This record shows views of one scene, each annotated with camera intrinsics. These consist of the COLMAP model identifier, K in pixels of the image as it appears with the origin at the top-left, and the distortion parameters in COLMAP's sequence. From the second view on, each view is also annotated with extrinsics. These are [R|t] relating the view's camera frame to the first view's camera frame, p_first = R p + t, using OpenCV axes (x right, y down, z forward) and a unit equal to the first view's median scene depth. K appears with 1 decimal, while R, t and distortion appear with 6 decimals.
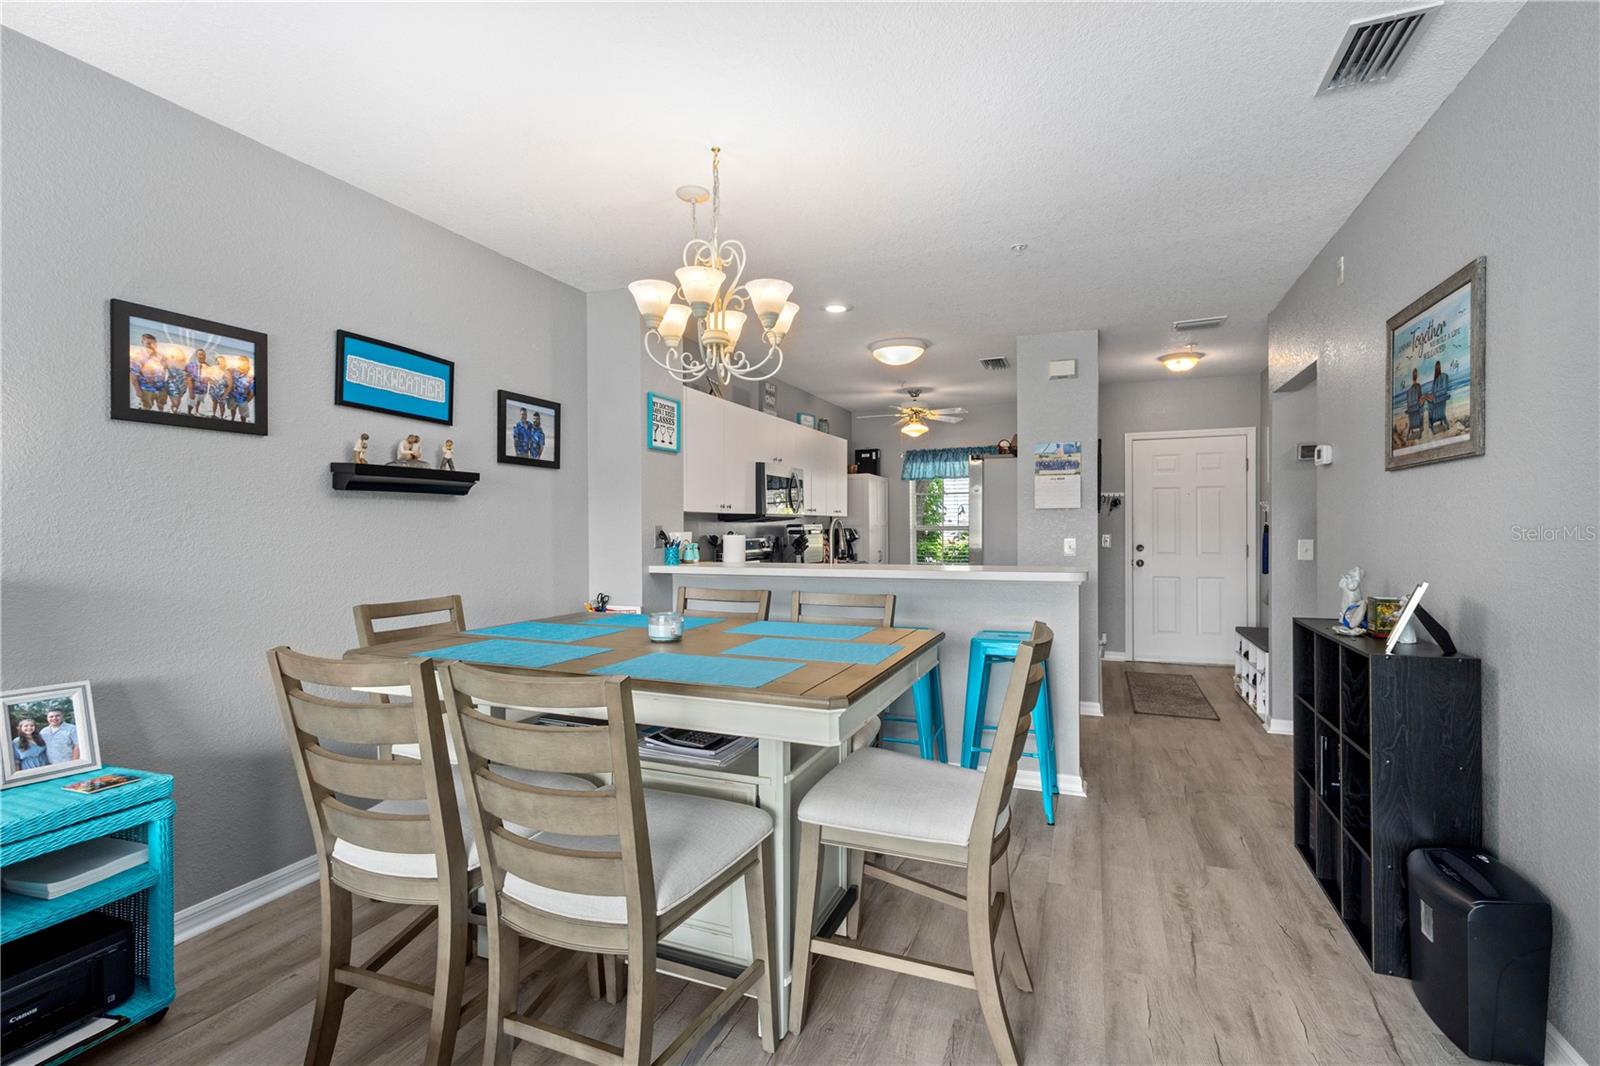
lens RADIAL K [[729.8, 0, 803.1], [0, 729.8, 529.7], [0, 0, 1]] dist [0.004327, -0.000104]
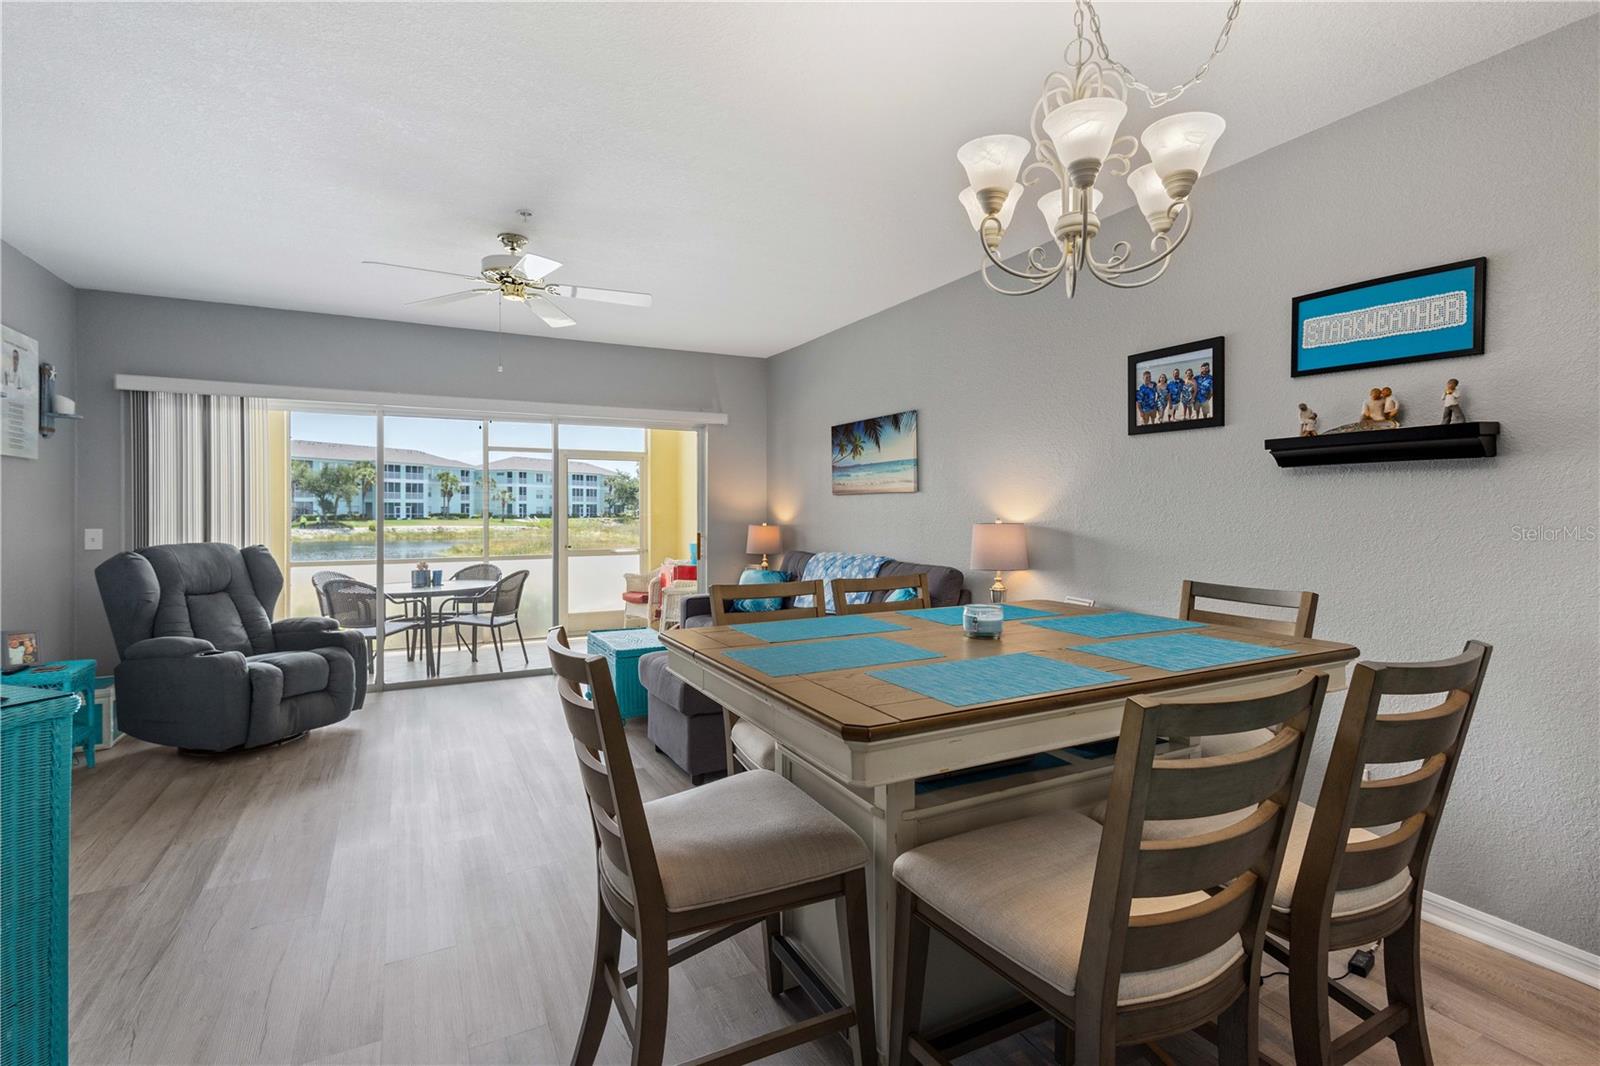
lens RADIAL K [[741.5, 0, 798.3], [0, 741.5, 515.0], [0, 0, 1]] dist [0.001317, -0.000104]
pose [[-0.644322, 0.009031, -0.764701, 0.562759], [0.001197, 0.999941, 0.010800, -0.004136], [0.764753, 0.006044, -0.644295, 1.232896]]
